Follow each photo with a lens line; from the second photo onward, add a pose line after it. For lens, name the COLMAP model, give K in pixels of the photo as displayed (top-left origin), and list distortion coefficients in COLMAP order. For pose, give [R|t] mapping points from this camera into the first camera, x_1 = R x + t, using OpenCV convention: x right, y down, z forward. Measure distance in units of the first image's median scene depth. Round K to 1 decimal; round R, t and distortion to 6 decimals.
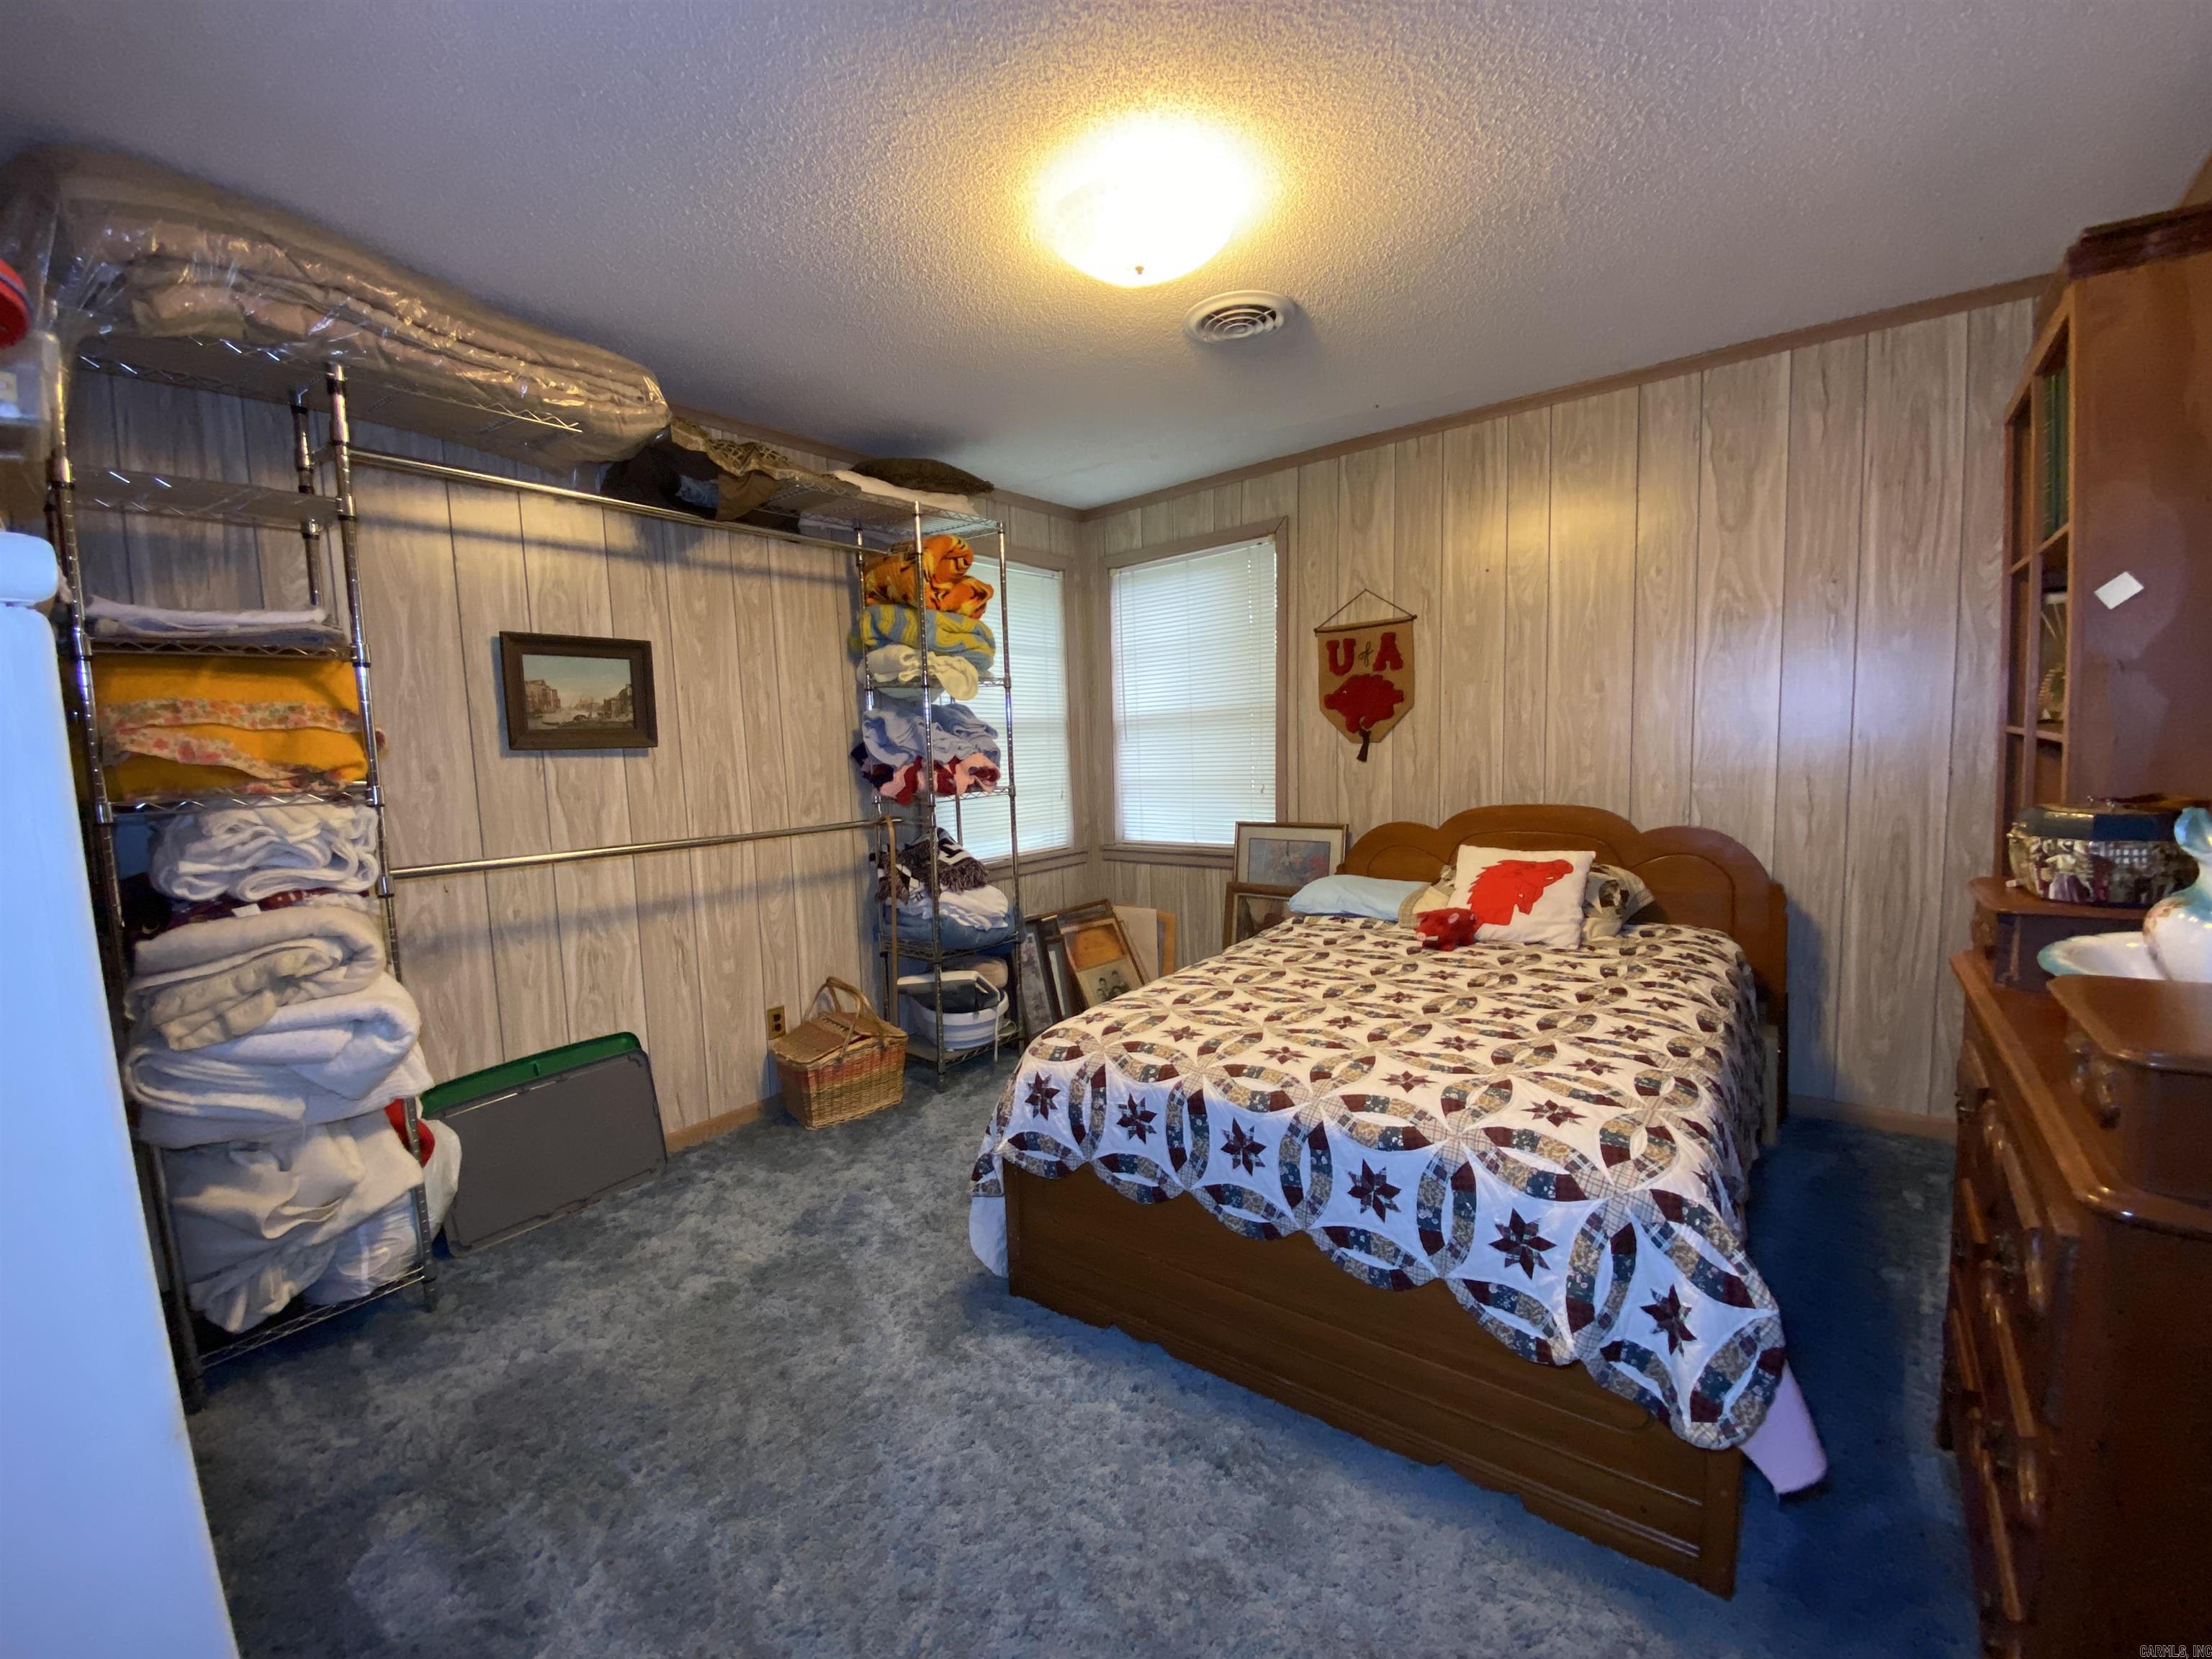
lens RADIAL K [[894.1, 0, 1101.7], [0, 894.1, 825.7], [0, 0, 1]] dist [0.001057, -0.014008]
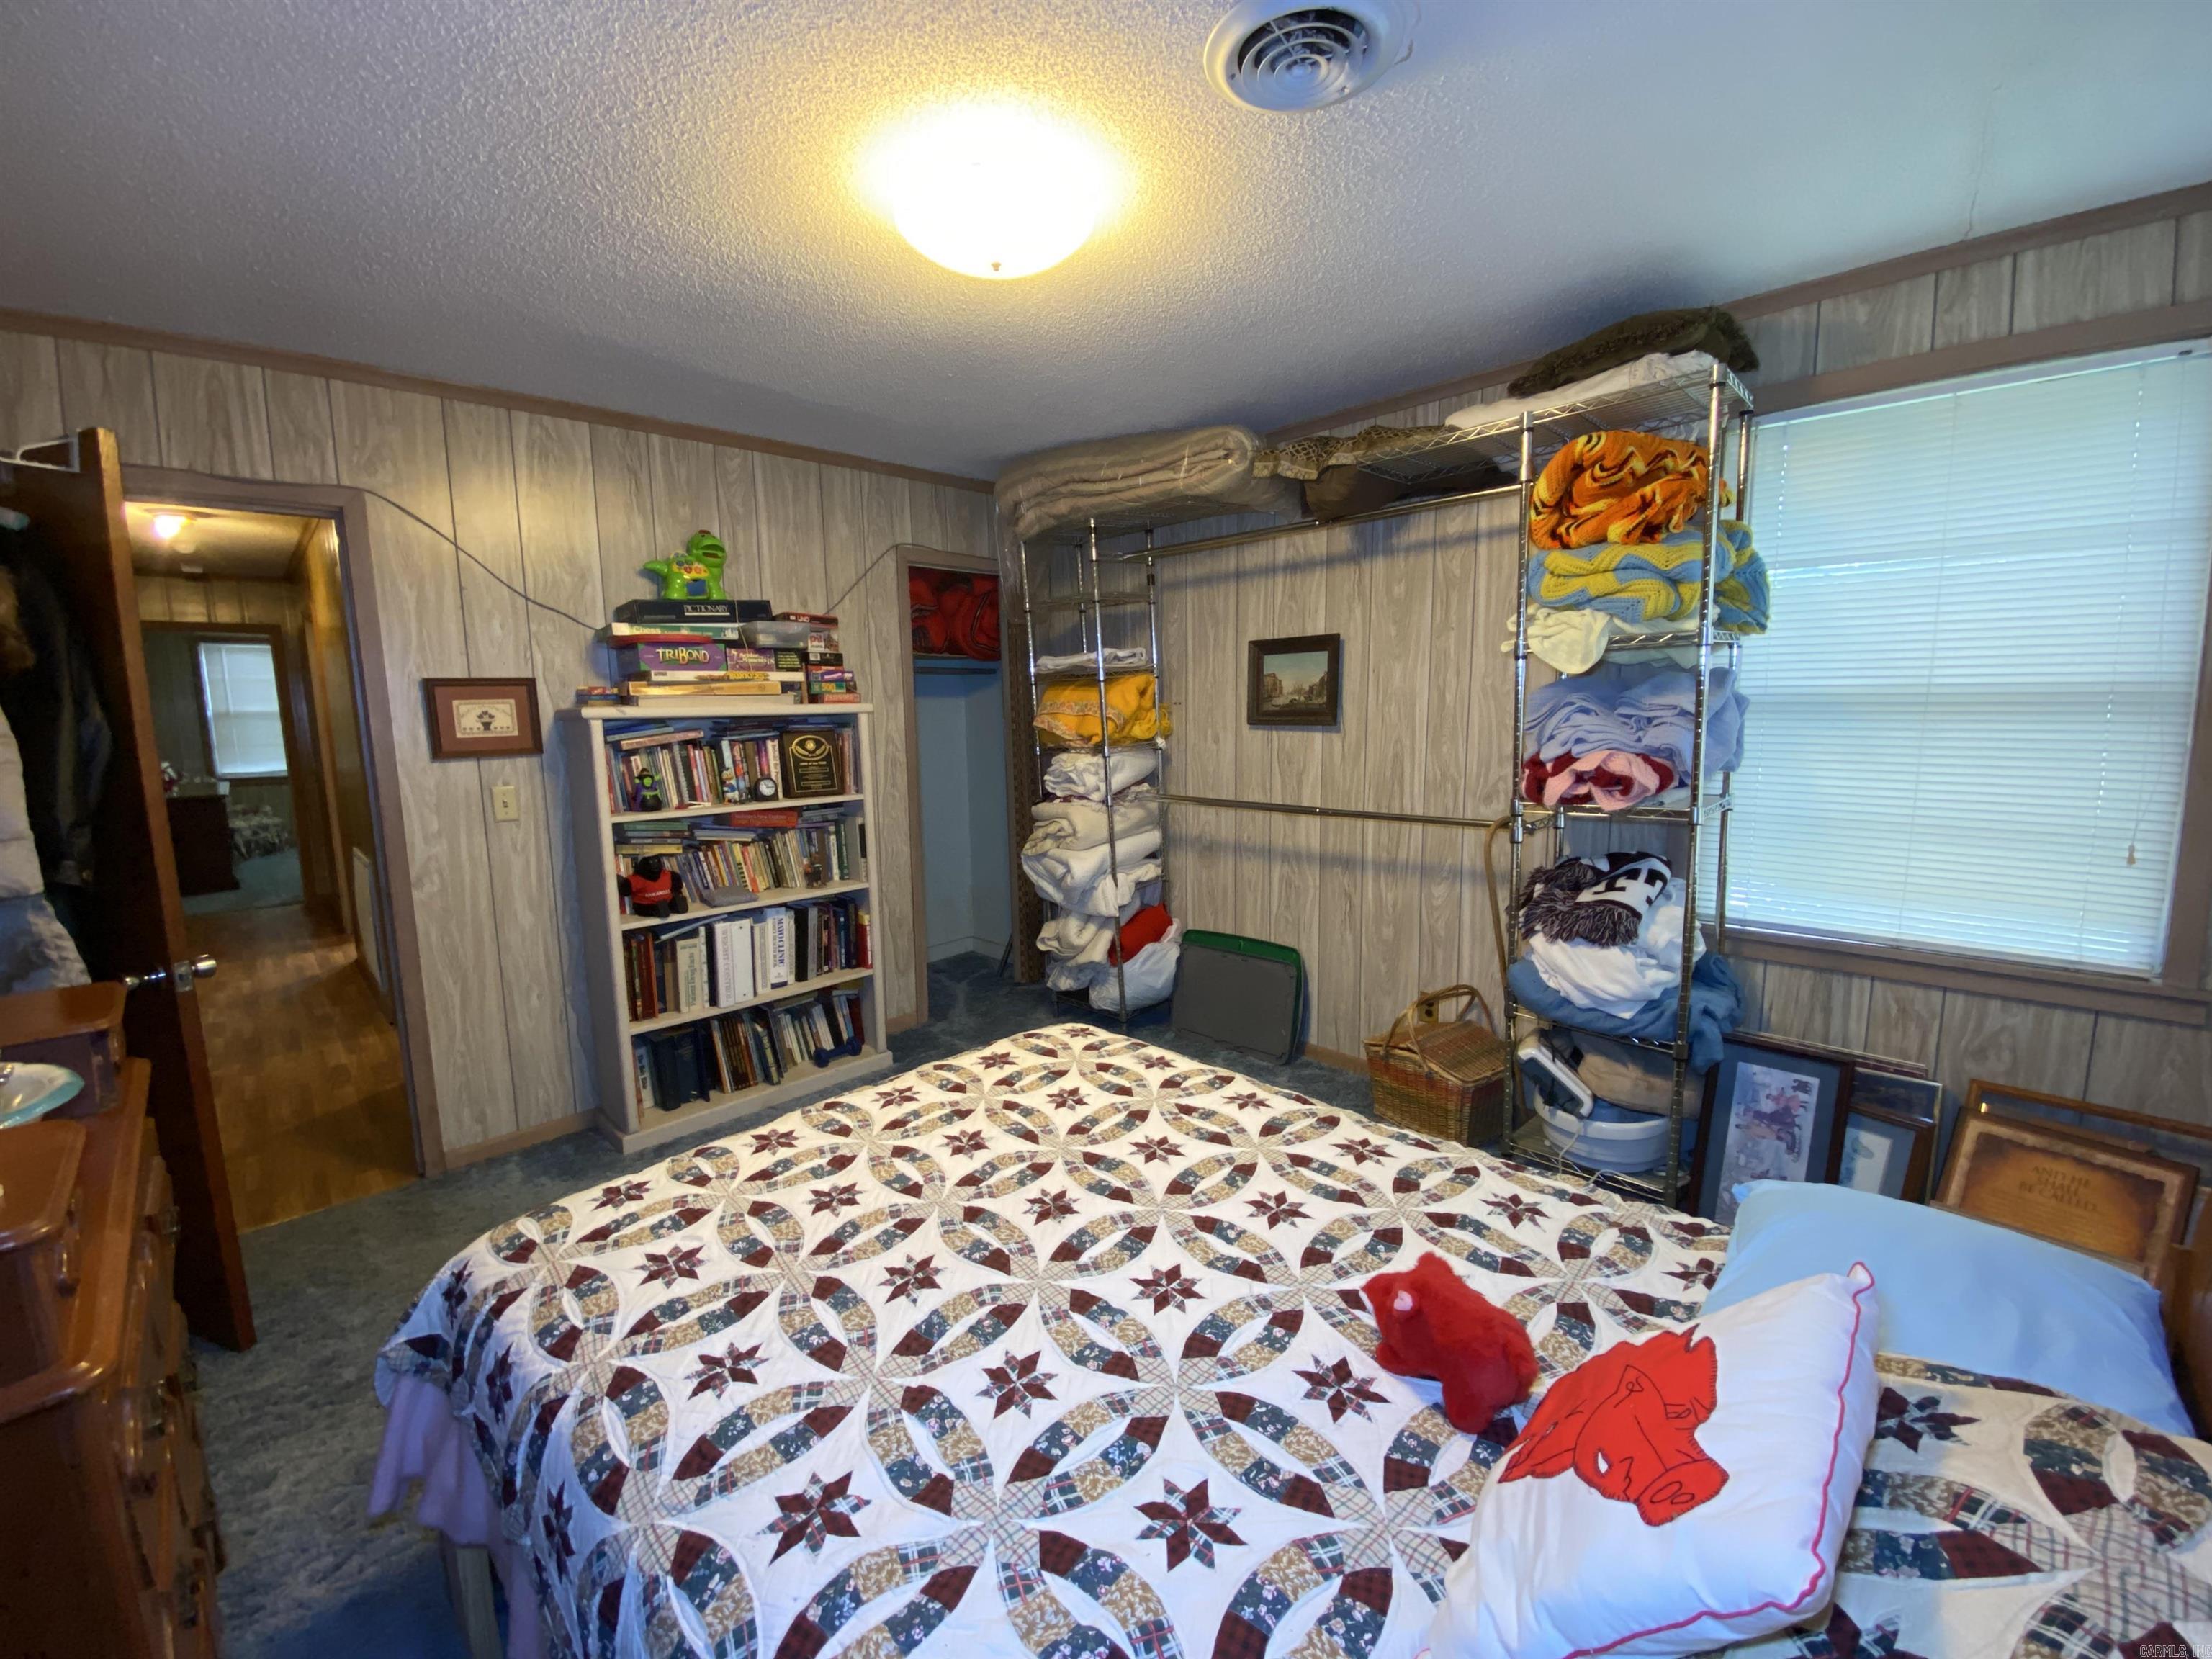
lens RADIAL K [[894.1, 0, 1101.7], [0, 894.1, 825.7], [0, 0, 1]] dist [0.001057, -0.014008]
pose [[-0.148243, 0.162701, -0.975476, 0.727178], [-0.065724, 0.982573, 0.173872, -0.146164], [0.986765, 0.089887, -0.134966, 0.896079]]
